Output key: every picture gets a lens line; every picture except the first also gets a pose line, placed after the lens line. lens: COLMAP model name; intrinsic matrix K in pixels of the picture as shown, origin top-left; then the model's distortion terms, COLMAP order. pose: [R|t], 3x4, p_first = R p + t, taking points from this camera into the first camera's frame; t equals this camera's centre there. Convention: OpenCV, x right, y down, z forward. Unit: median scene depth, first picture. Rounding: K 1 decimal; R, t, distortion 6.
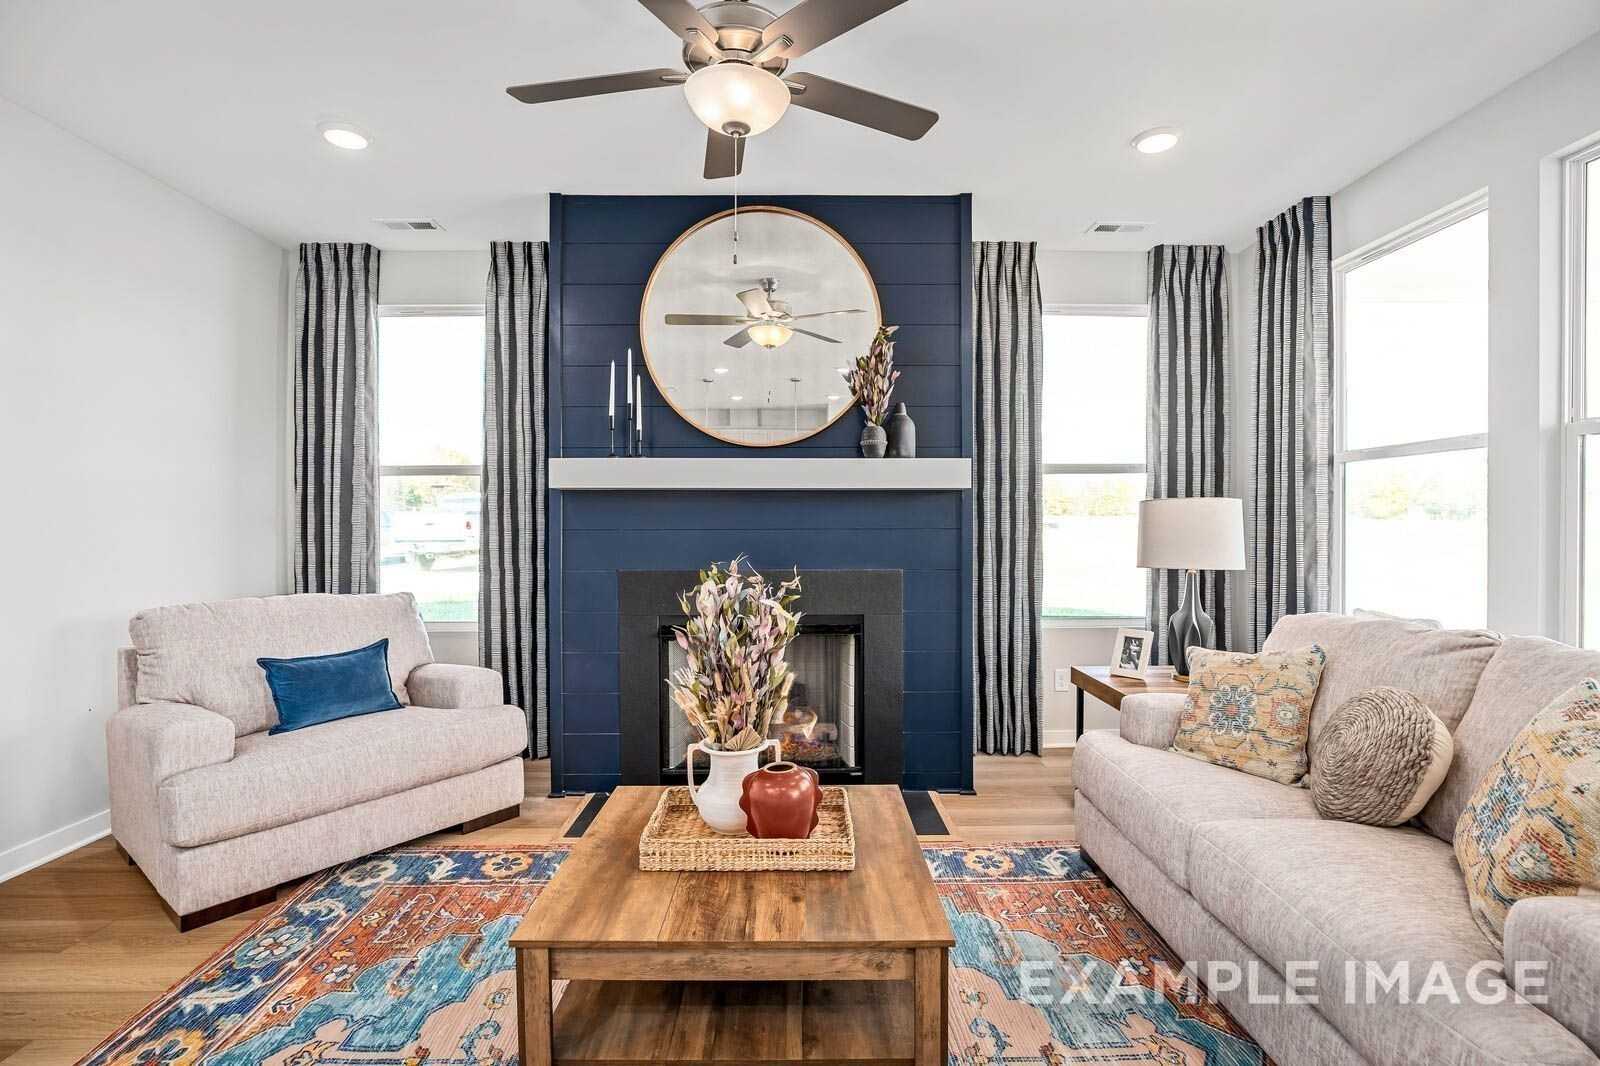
lens RADIAL K [[743.0, 0, 808.3], [0, 743.0, 536.7], [0, 0, 1]] dist [-0.021988, 0.000199]
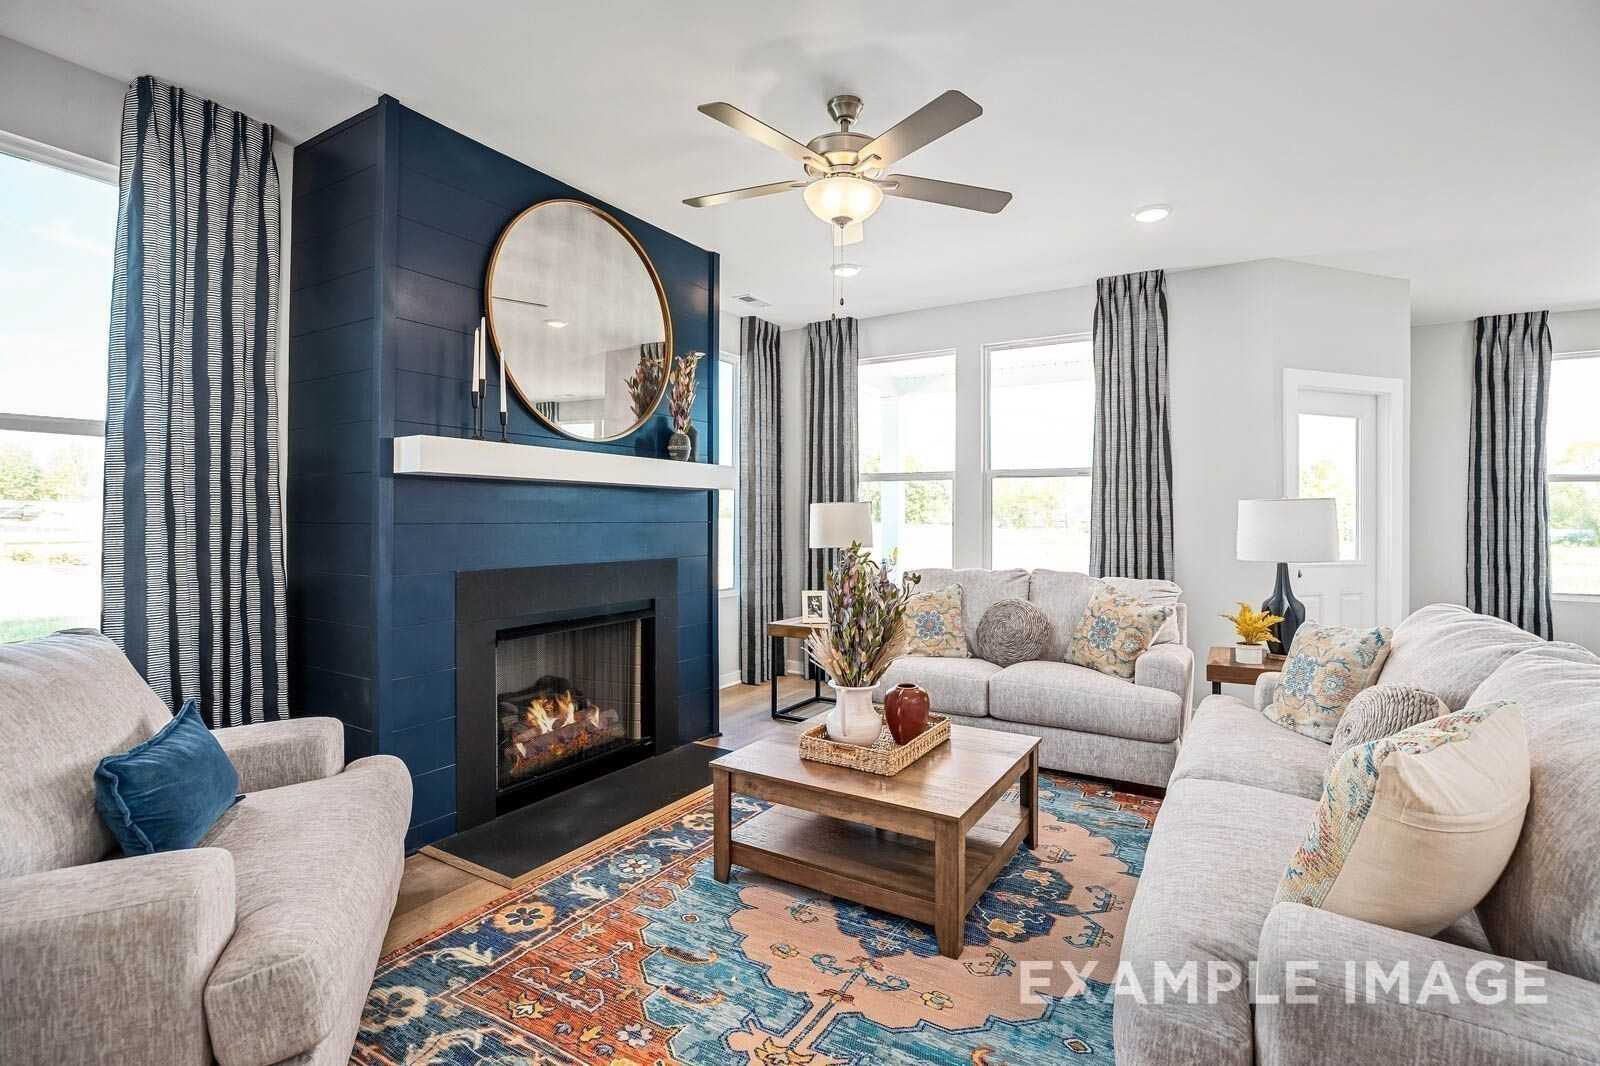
lens RADIAL K [[744.3, 0, 798.0], [0, 744.3, 520.3], [0, 0, 1]] dist [-0.014439, 0.000382]
pose [[0.539279, -0.000321, 0.842127, -0.945143], [0.006921, 0.999968, -0.004050, -0.009254], [-0.842099, 0.008012, 0.539264, 0.262959]]
